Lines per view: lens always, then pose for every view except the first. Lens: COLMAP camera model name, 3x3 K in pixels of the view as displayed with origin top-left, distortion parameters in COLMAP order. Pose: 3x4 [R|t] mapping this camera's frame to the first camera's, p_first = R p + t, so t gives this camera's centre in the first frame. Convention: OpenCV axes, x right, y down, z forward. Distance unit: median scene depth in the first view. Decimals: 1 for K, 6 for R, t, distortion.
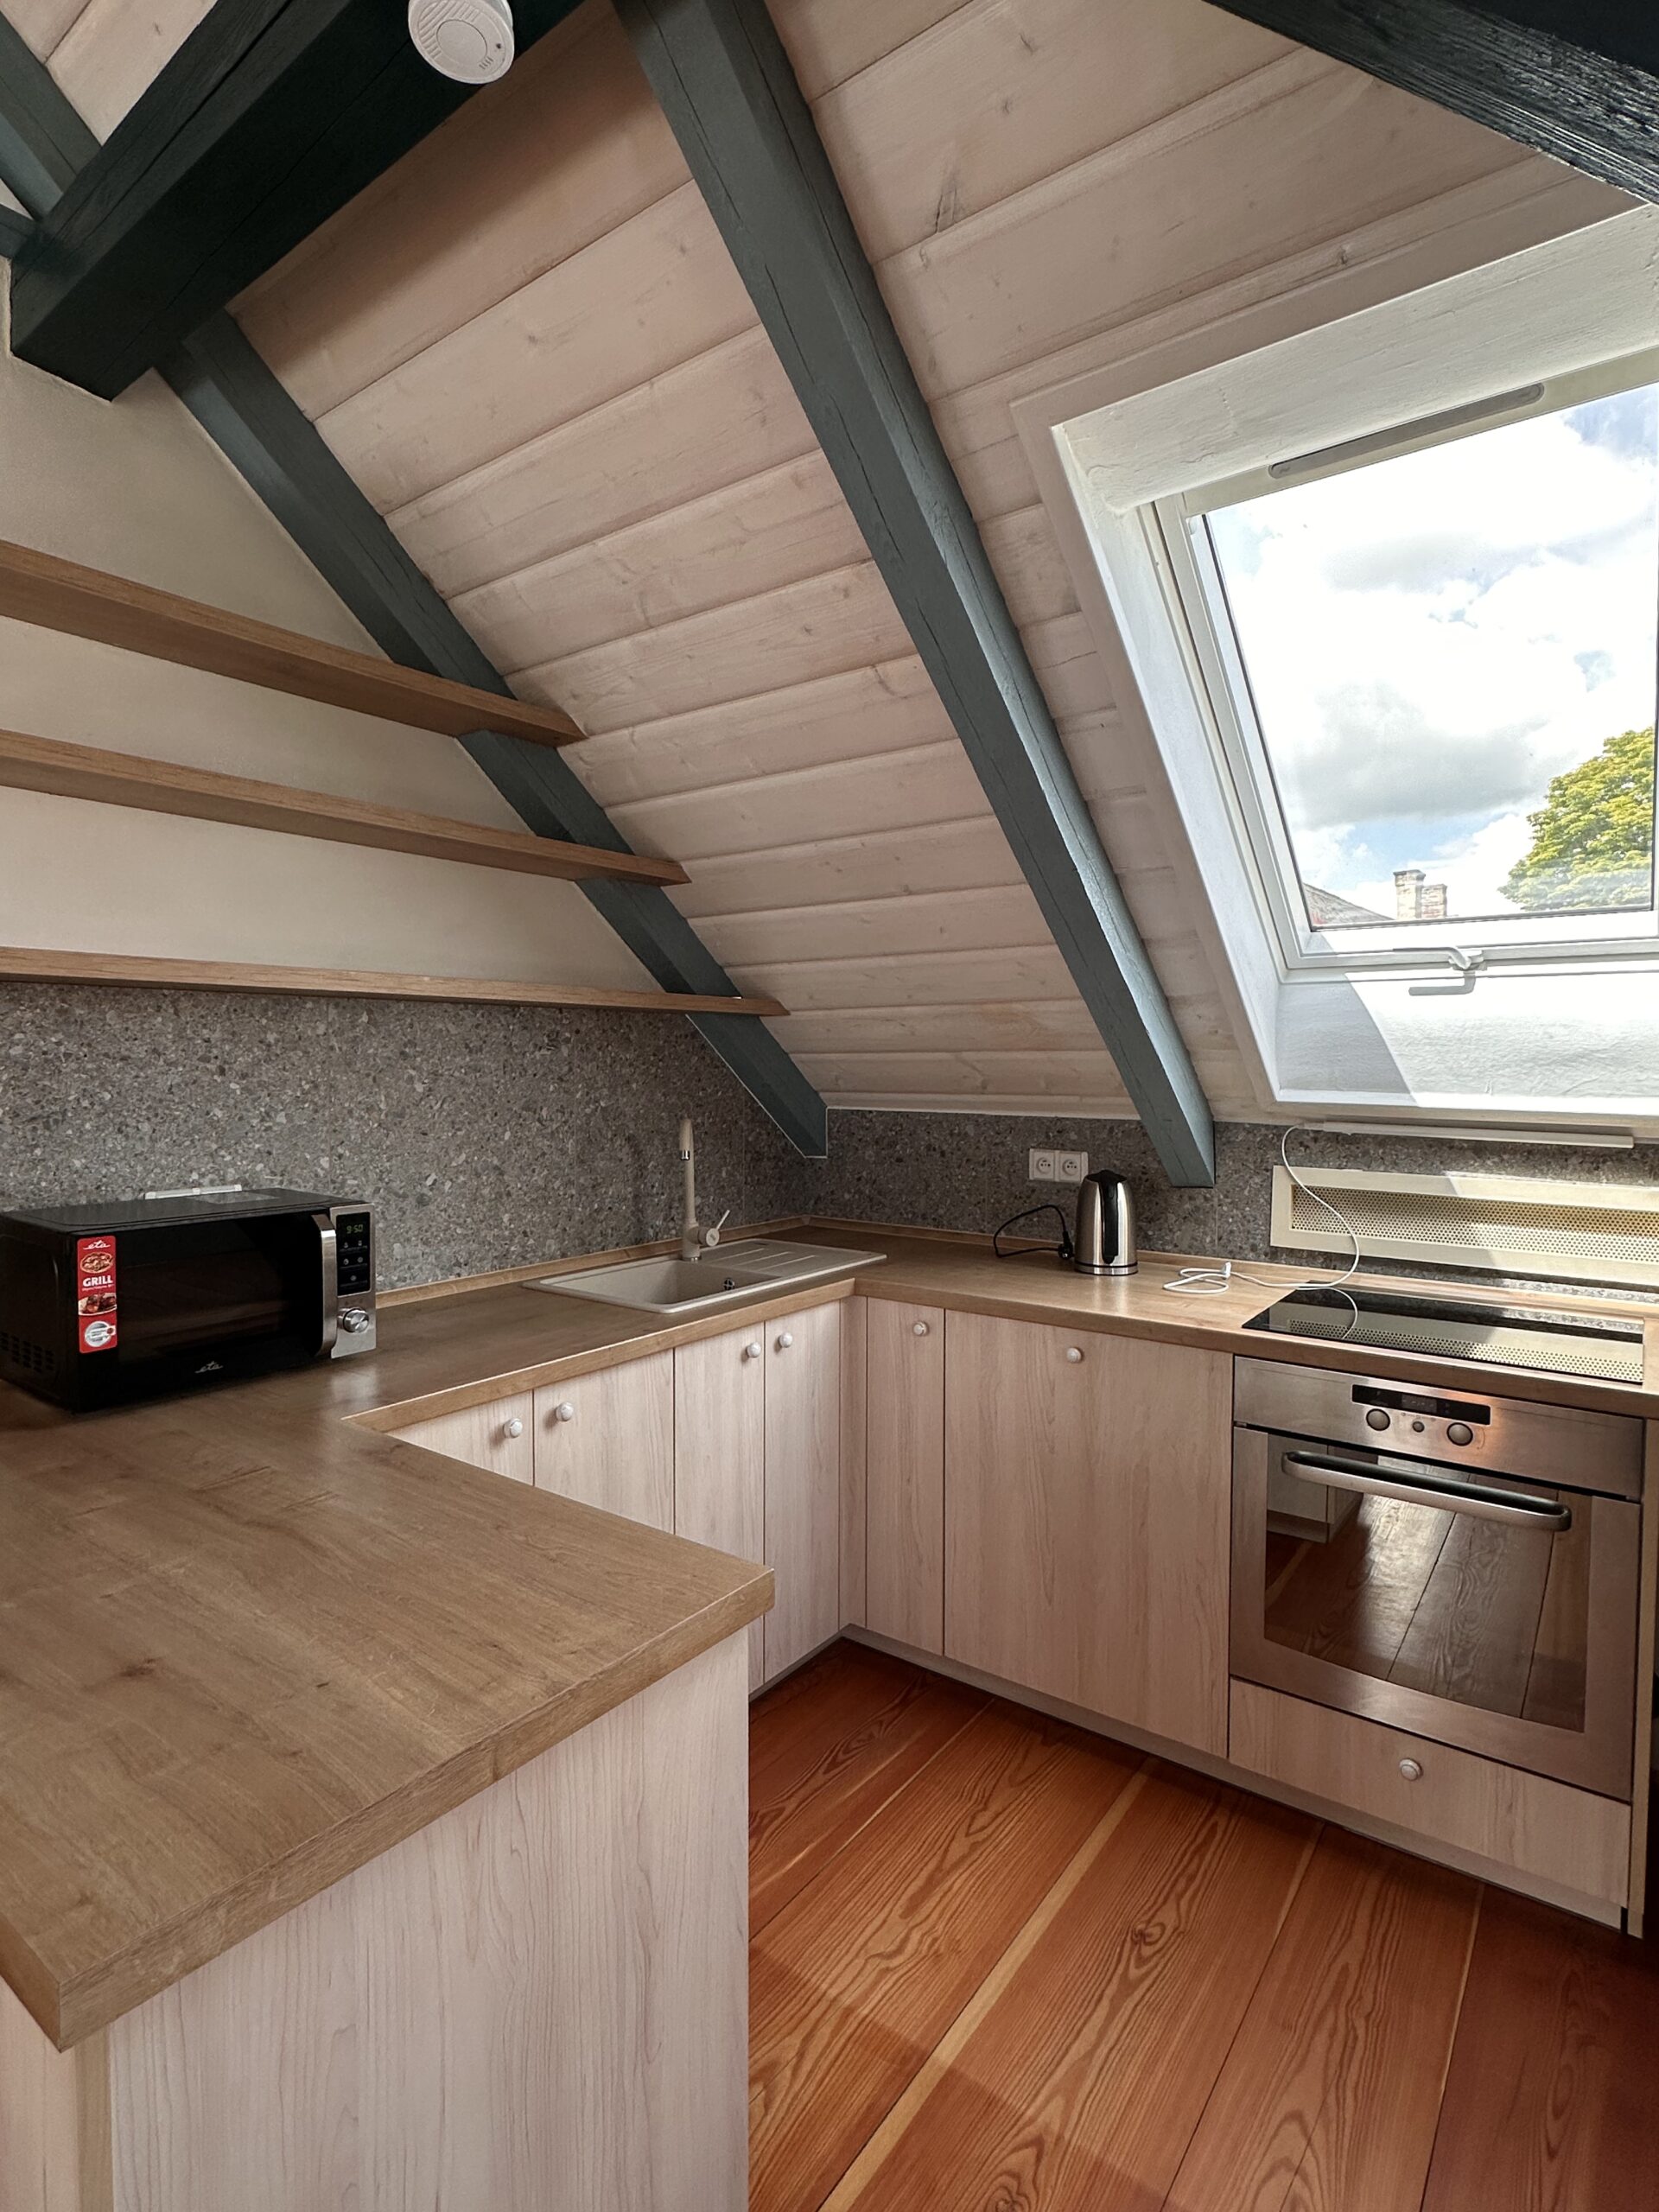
lens RADIAL K [[1107.2, 0, 830.8], [0, 1107.2, 1104.2], [0, 0, 1]] dist [0.000770, -0.000814]
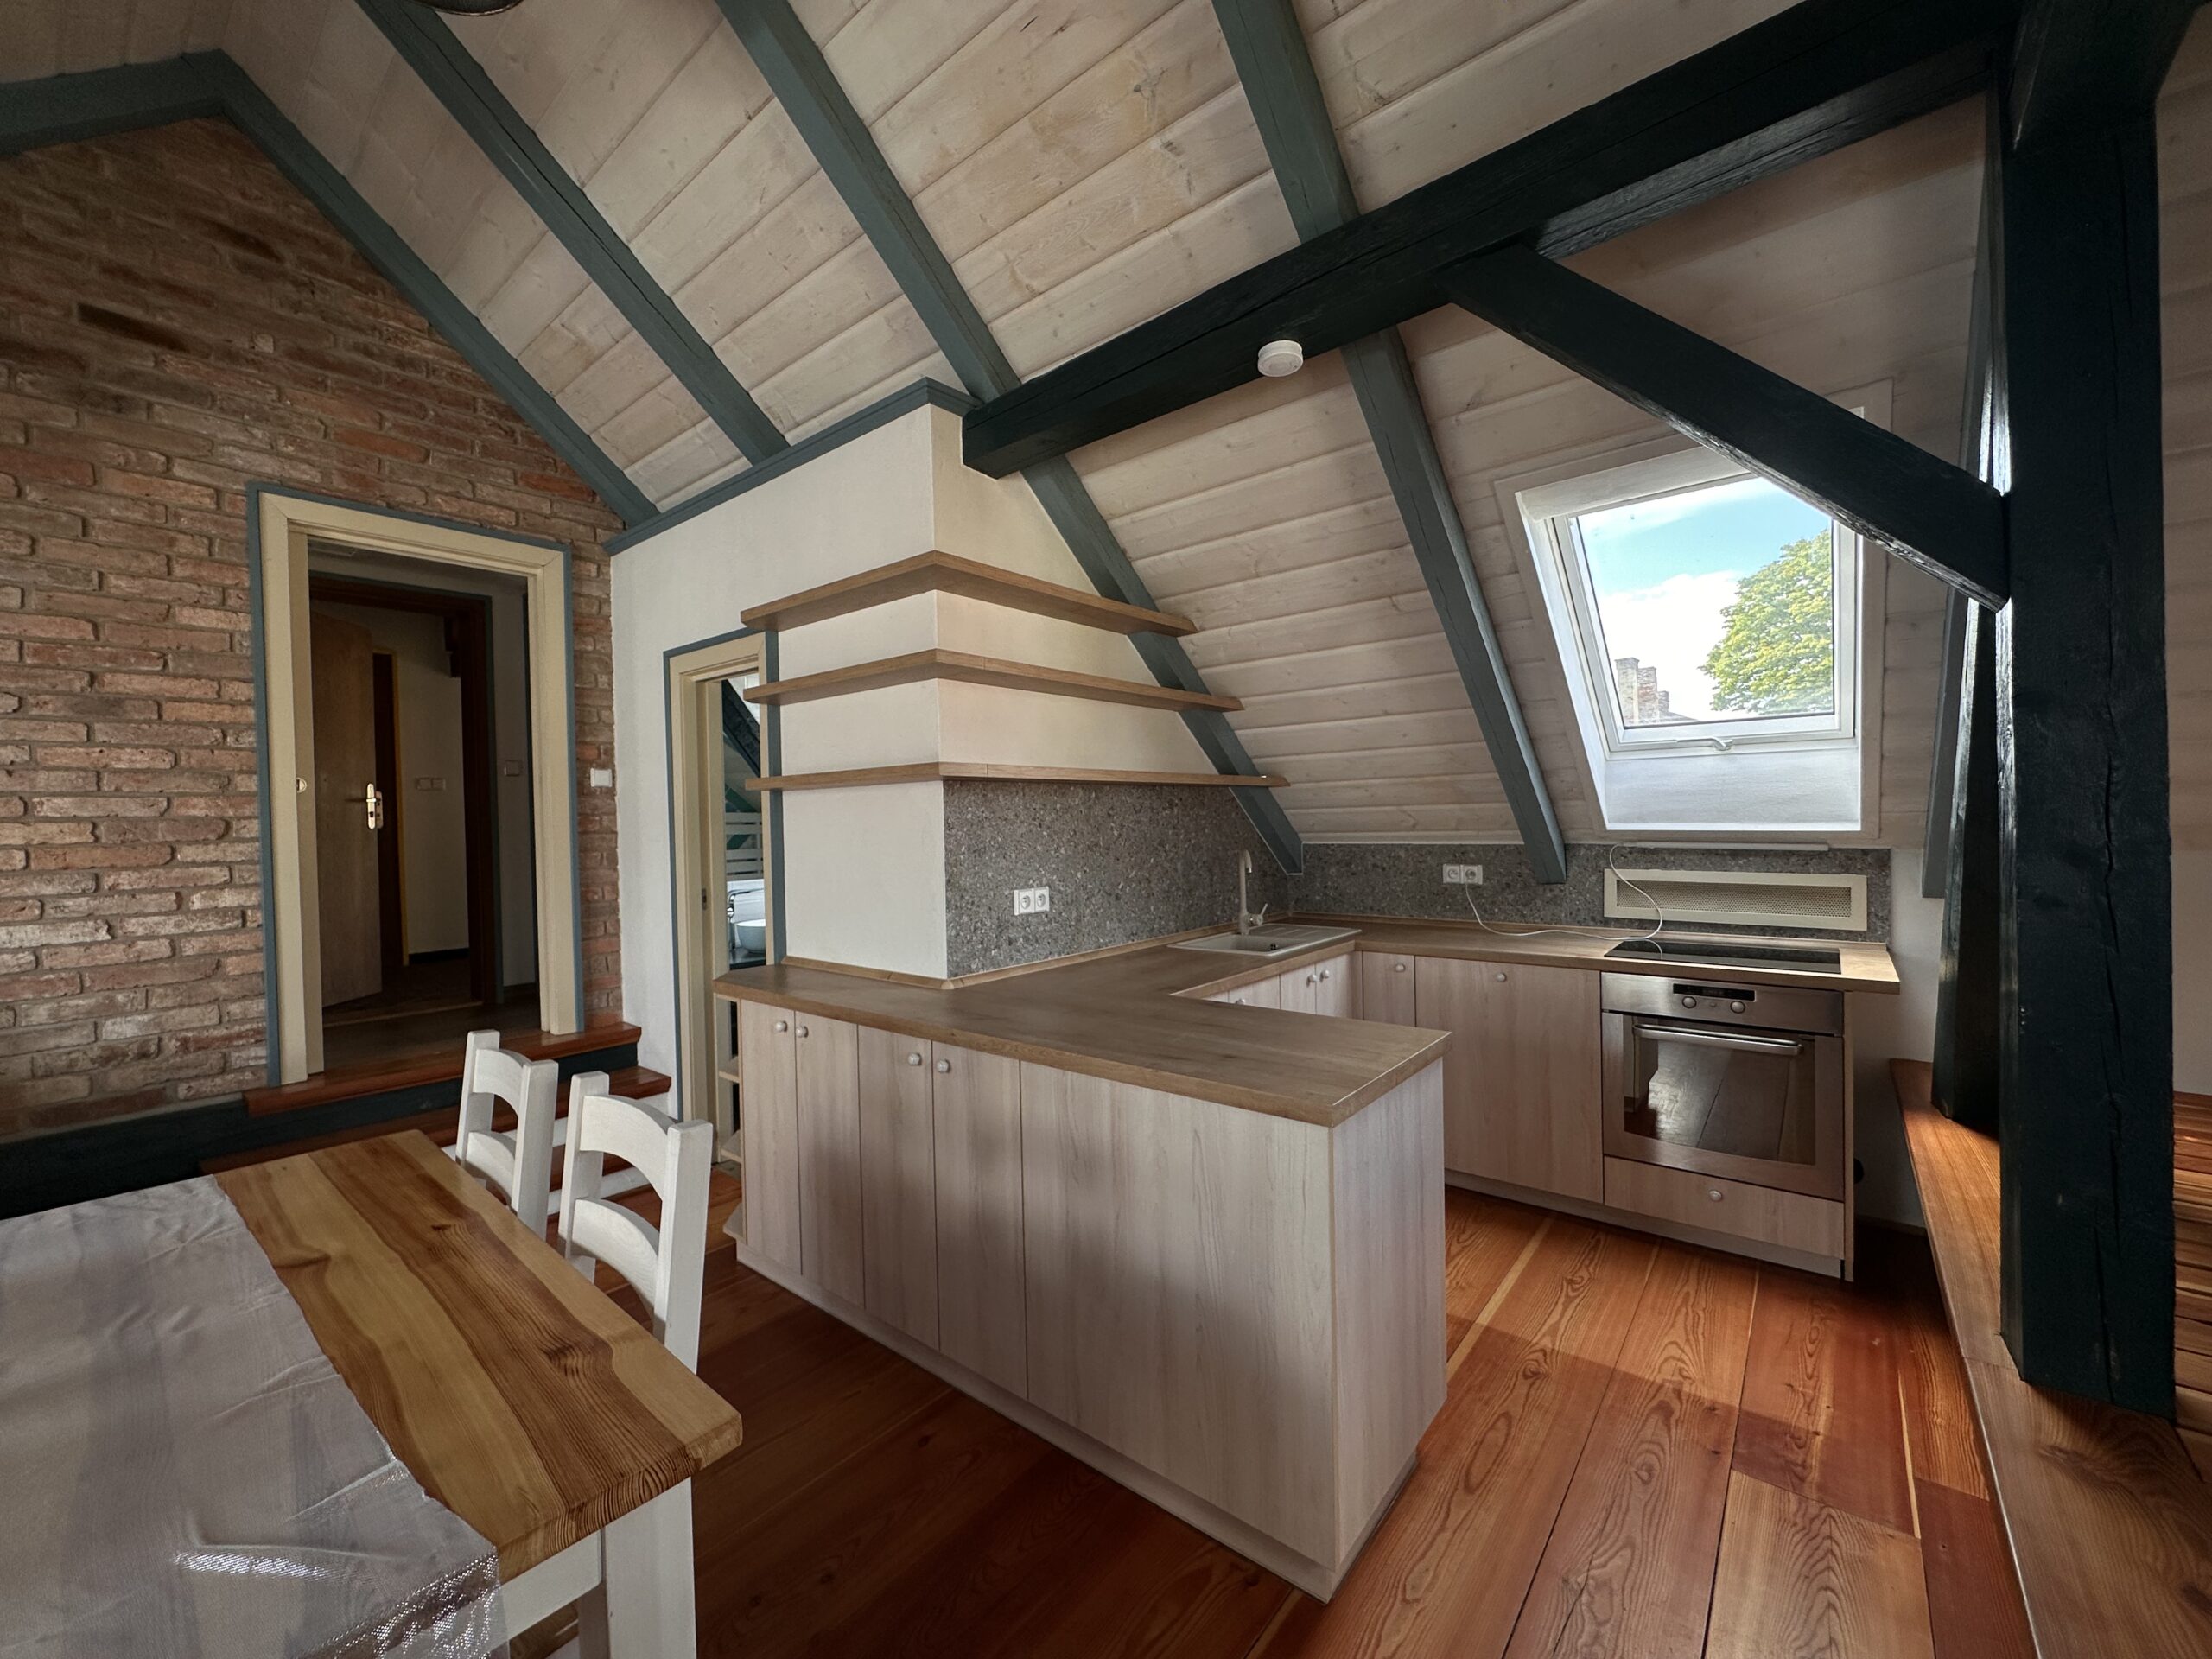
lens RADIAL K [[882.1, 0, 1109.7], [0, 882.1, 833.6], [0, 0, 1]] dist [0.000832, -0.000989]
pose [[0.998578, -0.023756, -0.047729, -0.302328], [0.022703, 0.999489, -0.022481, 0.016524], [0.048239, 0.021366, 0.998607, -0.393835]]
